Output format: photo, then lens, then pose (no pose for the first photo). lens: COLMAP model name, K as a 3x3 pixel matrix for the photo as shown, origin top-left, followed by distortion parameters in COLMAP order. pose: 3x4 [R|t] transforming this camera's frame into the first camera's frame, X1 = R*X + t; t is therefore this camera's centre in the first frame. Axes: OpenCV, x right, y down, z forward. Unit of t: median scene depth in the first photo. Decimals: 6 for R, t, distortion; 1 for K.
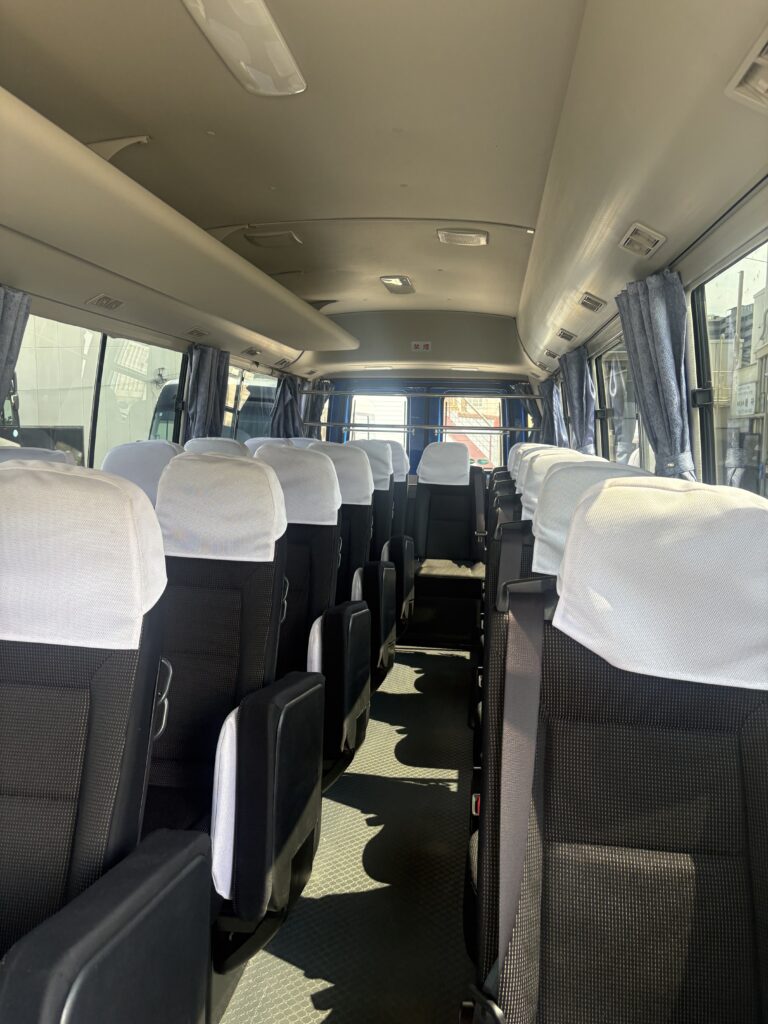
lens RADIAL K [[774.4, 0, 384.0], [0, 774.4, 512.0], [0, 0, 1]] dist [0.057058, -0.059557]
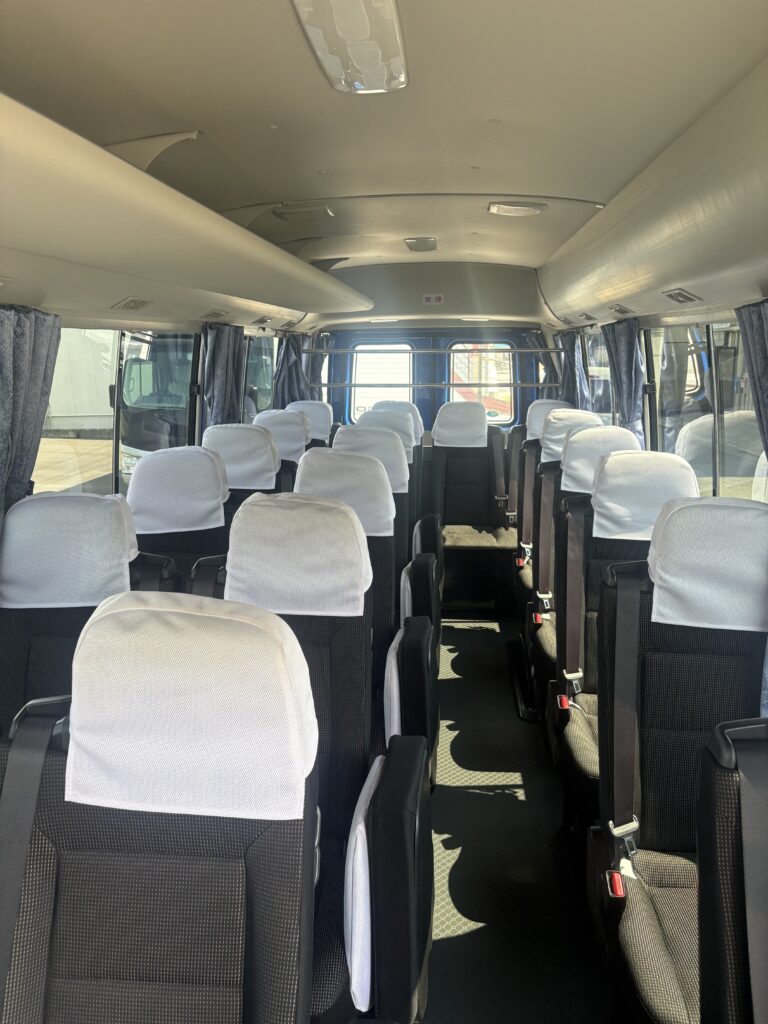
lens RADIAL K [[774.4, 0, 384.0], [0, 774.4, 512.0], [0, 0, 1]] dist [0.057058, -0.059557]
pose [[0.998357, -0.039892, 0.041127, -0.086930], [0.035266, 0.993564, 0.107646, -0.089000], [-0.045156, -0.106019, 0.993338, 0.059710]]
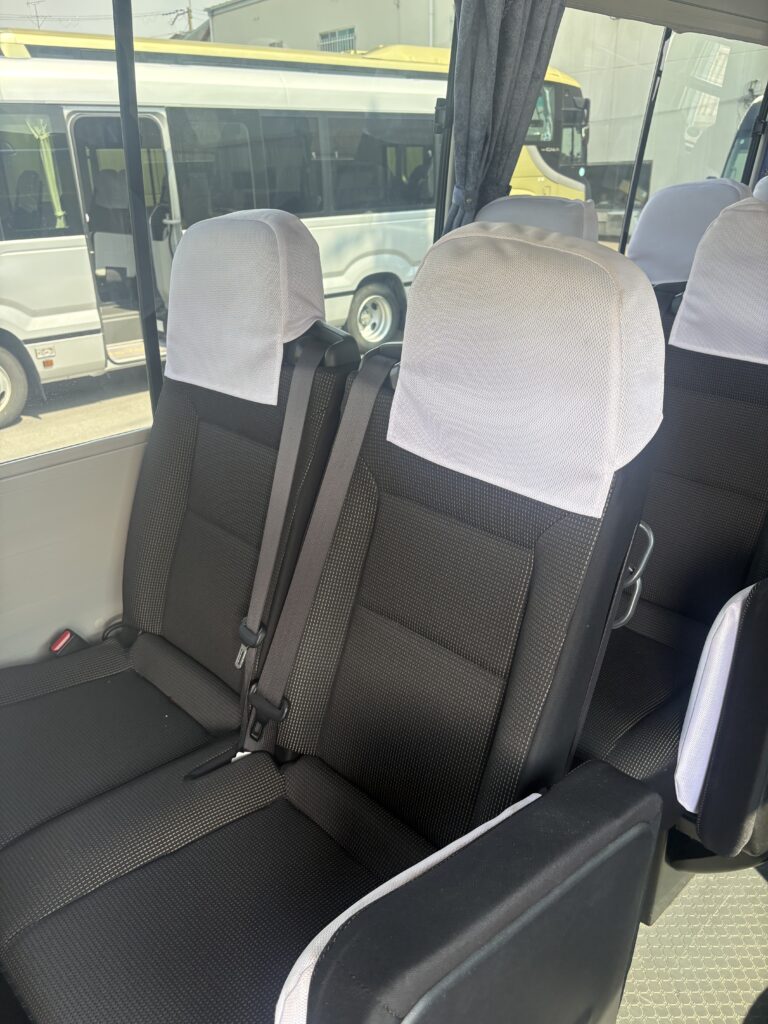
lens RADIAL K [[789.7, 0, 386.5], [0, 789.7, 526.7], [0, 0, 1]] dist [0.046891, -0.072389]
pose [[0.786727, 0.227209, -0.573965, -0.020940], [-0.033147, 0.944006, 0.328258, -0.014699], [0.616410, -0.239224, 0.750207, 0.124335]]
